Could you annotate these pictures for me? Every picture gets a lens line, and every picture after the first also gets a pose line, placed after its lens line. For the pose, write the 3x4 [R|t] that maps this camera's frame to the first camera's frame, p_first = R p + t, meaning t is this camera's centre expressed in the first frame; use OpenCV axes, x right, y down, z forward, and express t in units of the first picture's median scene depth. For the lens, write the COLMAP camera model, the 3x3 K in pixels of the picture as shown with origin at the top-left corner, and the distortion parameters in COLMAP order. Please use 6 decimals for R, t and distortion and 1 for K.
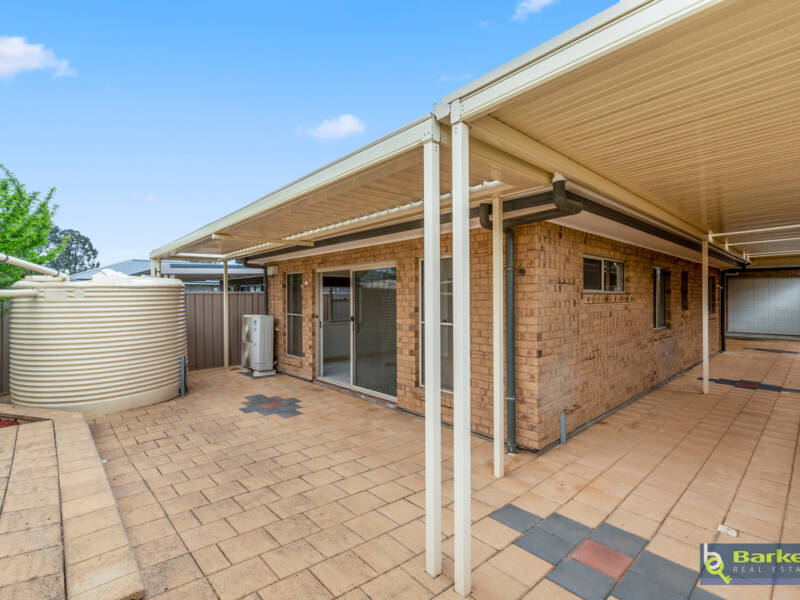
lens RADIAL K [[387.5, 0, 404.1], [0, 387.5, 299.8], [0, 0, 1]] dist [0.002280, -0.002172]
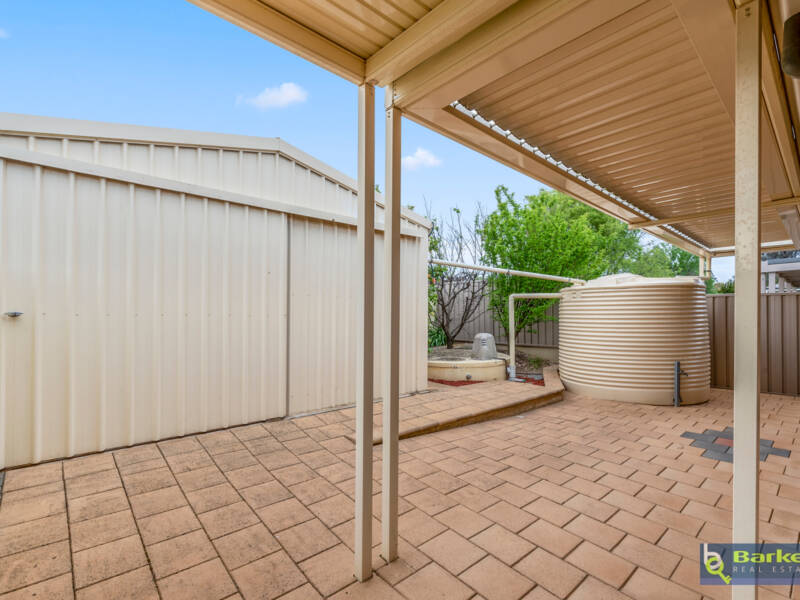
lens RADIAL K [[387.5, 0, 404.6], [0, 387.5, 304.6], [0, 0, 1]] dist [0.002280, -0.002172]
pose [[-0.016541, -0.014234, -0.999762, 0.575997], [-0.009171, 0.999859, -0.014084, 0.035834], [0.999821, 0.008936, -0.016670, 0.555659]]
